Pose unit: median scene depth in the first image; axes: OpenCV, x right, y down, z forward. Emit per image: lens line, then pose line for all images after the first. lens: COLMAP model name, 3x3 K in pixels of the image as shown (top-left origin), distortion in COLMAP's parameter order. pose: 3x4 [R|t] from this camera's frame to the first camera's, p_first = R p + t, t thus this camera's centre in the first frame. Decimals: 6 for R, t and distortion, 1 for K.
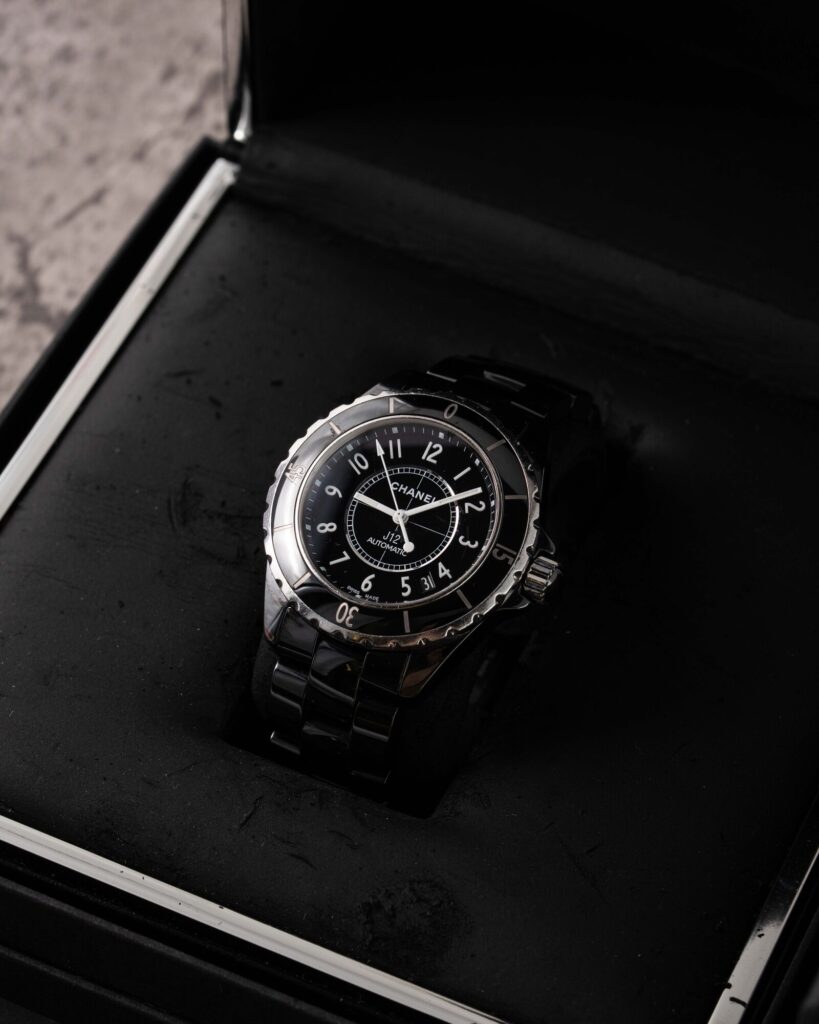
lens RADIAL K [[4182.1, 0, 410.1], [0, 4182.1, 511.6], [0, 0, 1]] dist [-0.367498, 0.000000]
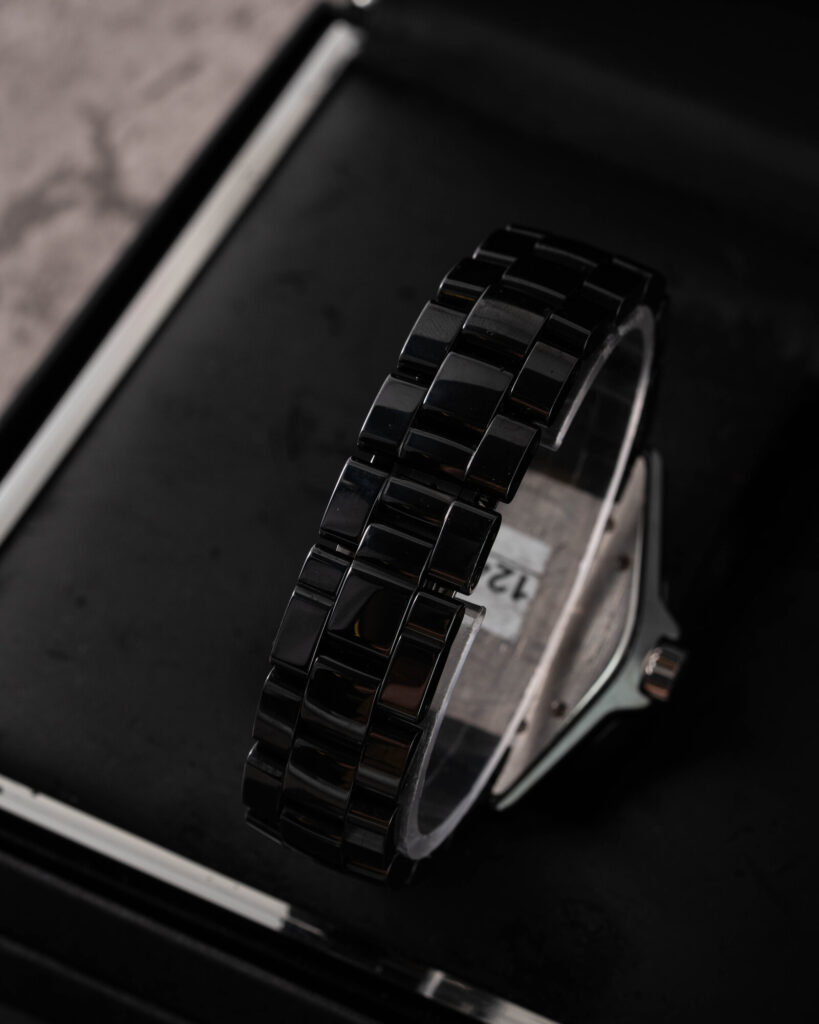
lens RADIAL K [[4182.1, 0, 408.5], [0, 4182.1, 511.7], [0, 0, 1]] dist [-0.367498, 0.000000]
pose [[0.999417, 0.033028, 0.008672, -0.037437], [-0.033096, 0.999422, 0.007811, 0.006334], [-0.008409, -0.008093, 0.999932, 0.169966]]
